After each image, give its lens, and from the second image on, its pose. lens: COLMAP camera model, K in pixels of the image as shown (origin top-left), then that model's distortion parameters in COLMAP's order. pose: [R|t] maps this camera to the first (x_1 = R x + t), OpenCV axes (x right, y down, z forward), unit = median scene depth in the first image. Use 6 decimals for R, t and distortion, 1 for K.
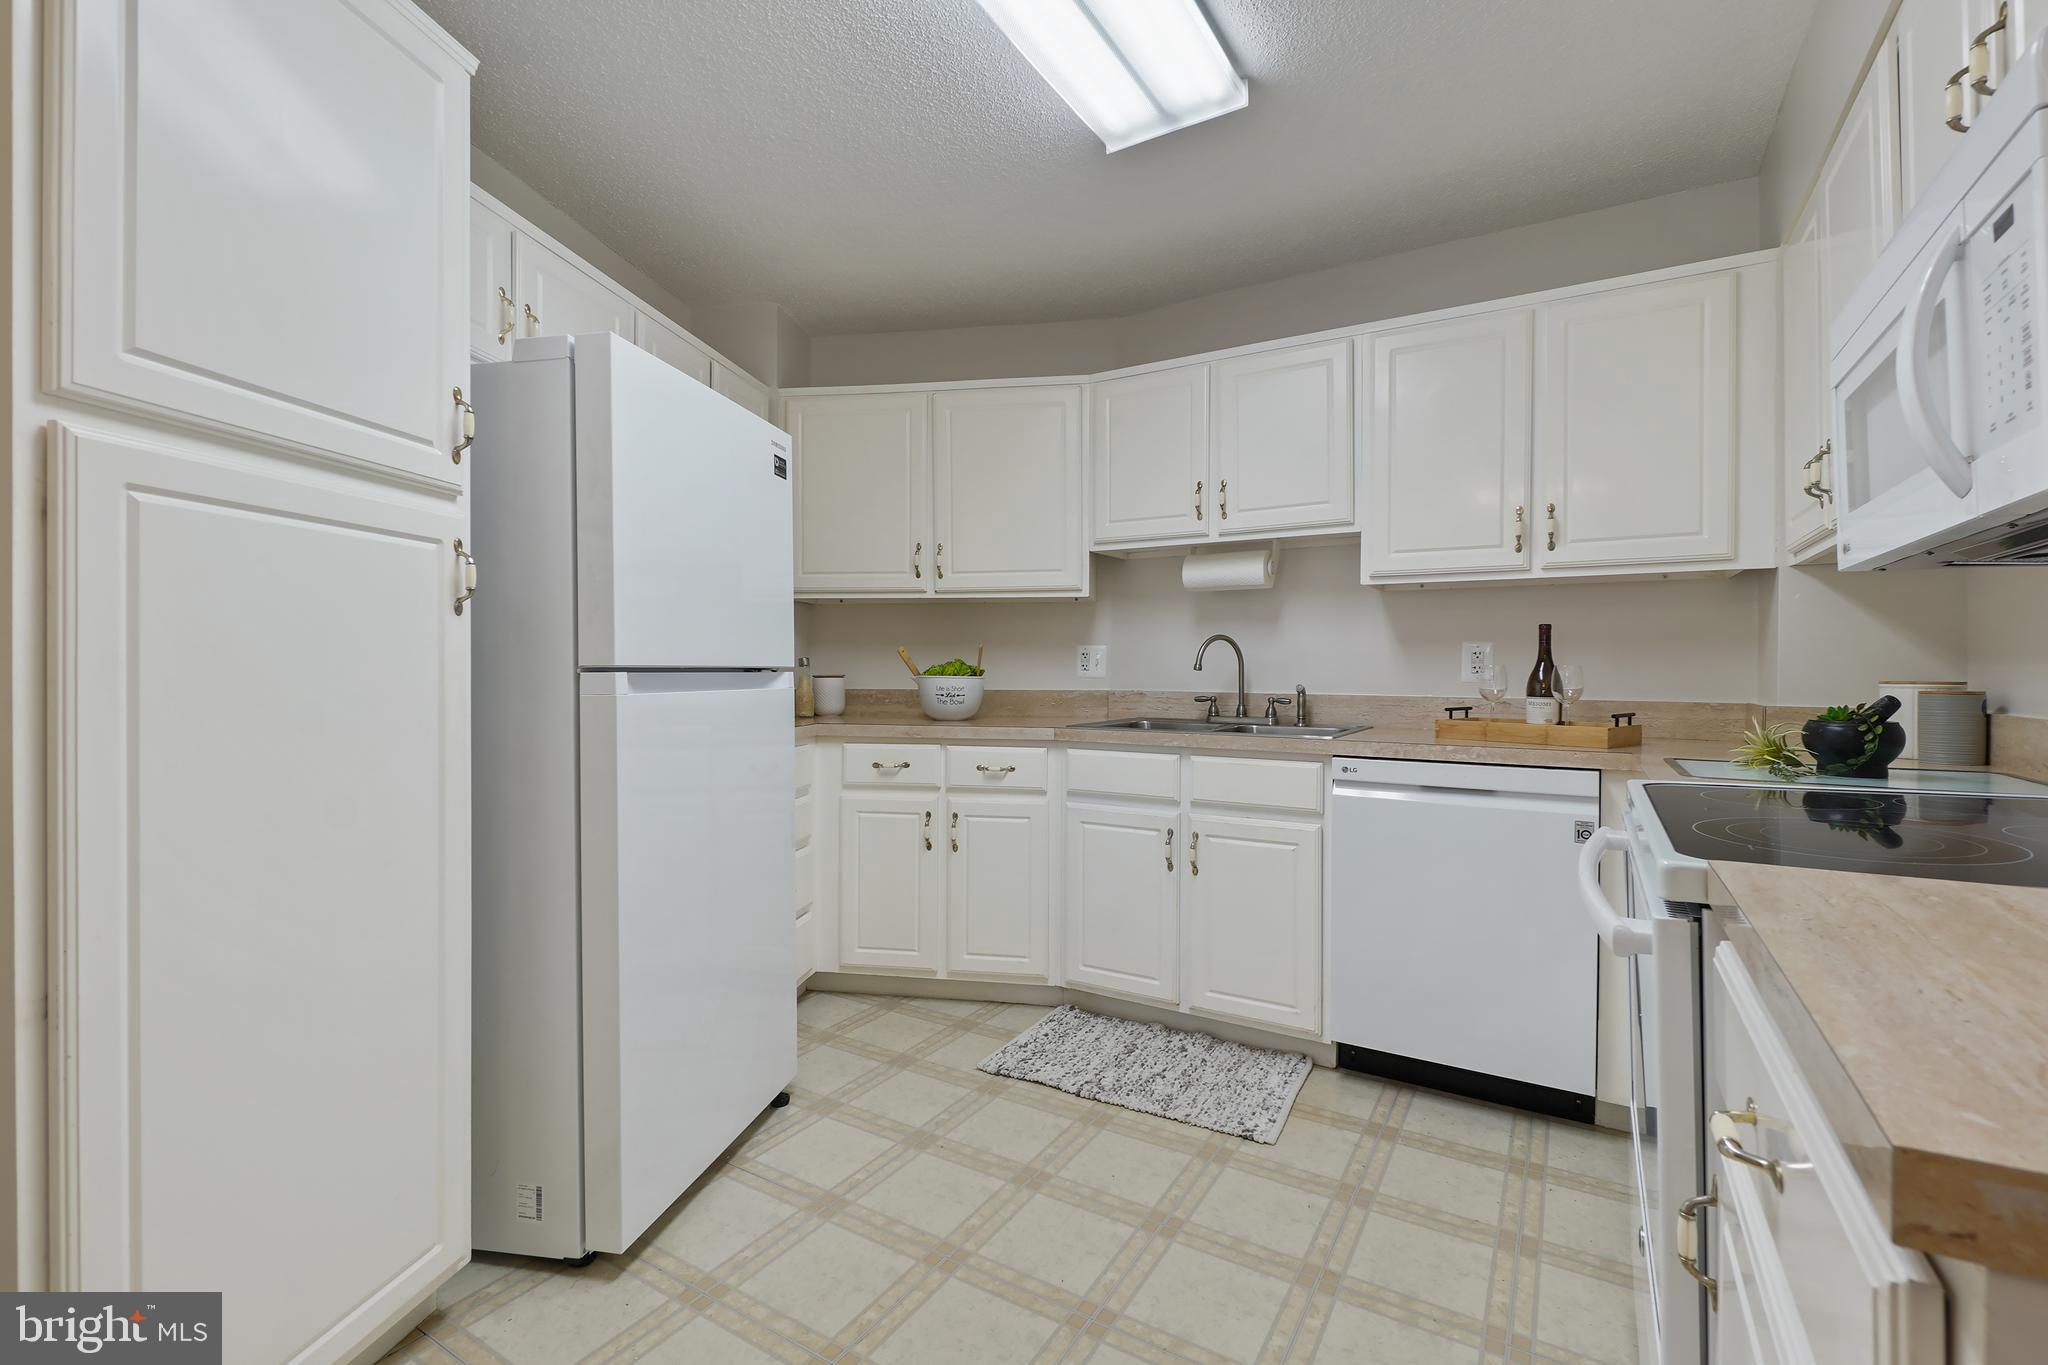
lens RADIAL K [[910.1, 0, 1005.7], [0, 910.1, 673.2], [0, 0, 1]] dist [-0.007860, -0.004542]
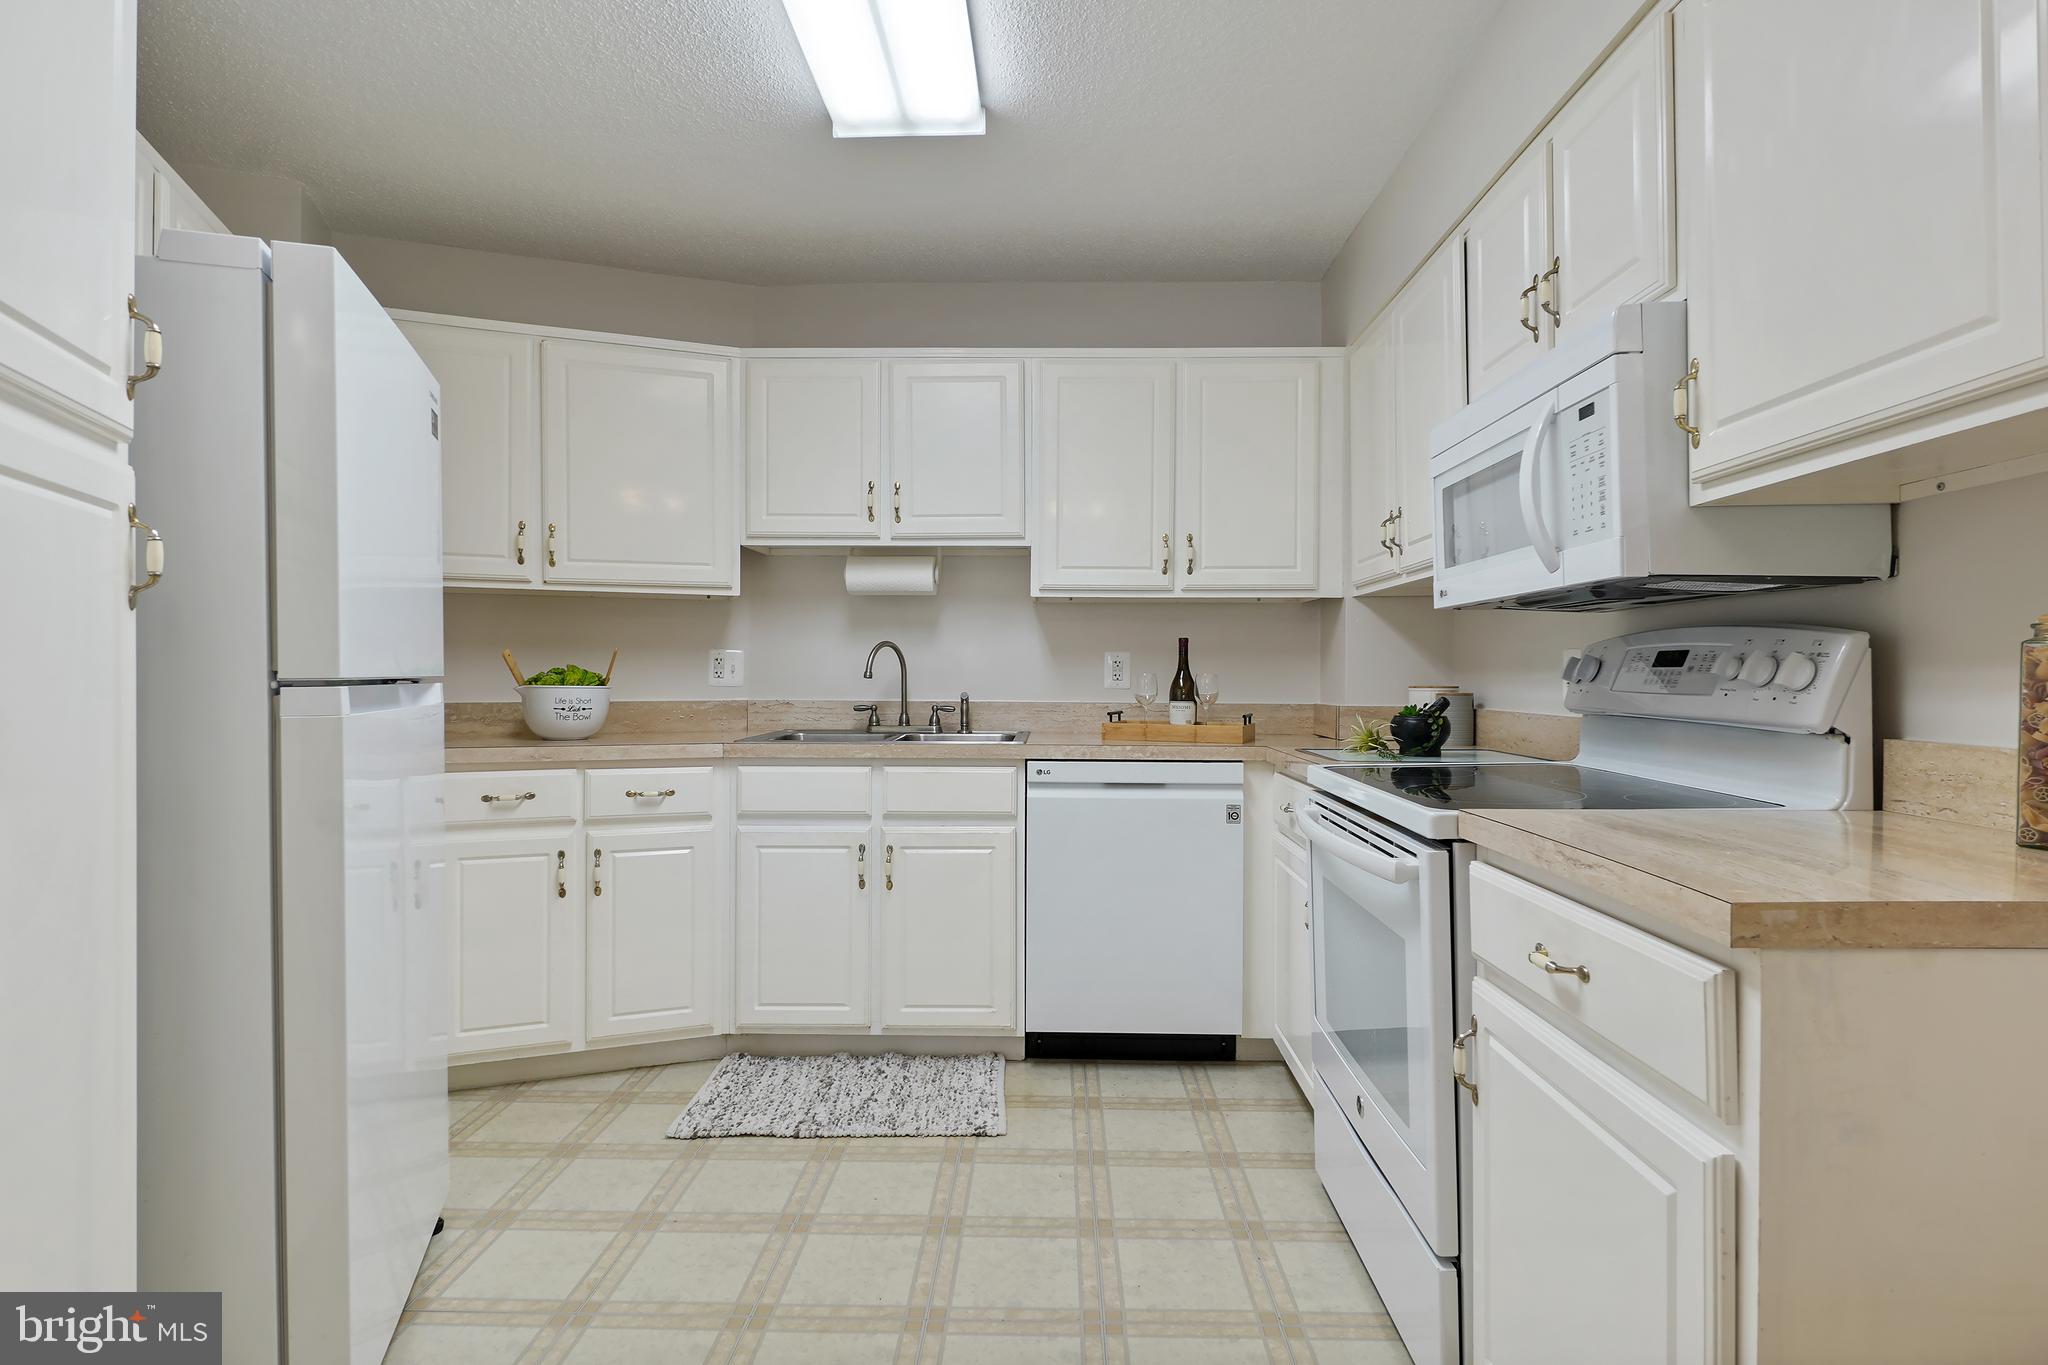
lens RADIAL K [[1050.6, 0, 1037.4], [0, 1050.6, 671.6], [0, 0, 1]] dist [-0.006324, -0.002816]
pose [[0.858563, 0.000281, 0.512708, -0.259249], [0.002857, 0.999982, -0.005333, -0.004876], [-0.512700, 0.006044, 0.858546, -0.050449]]
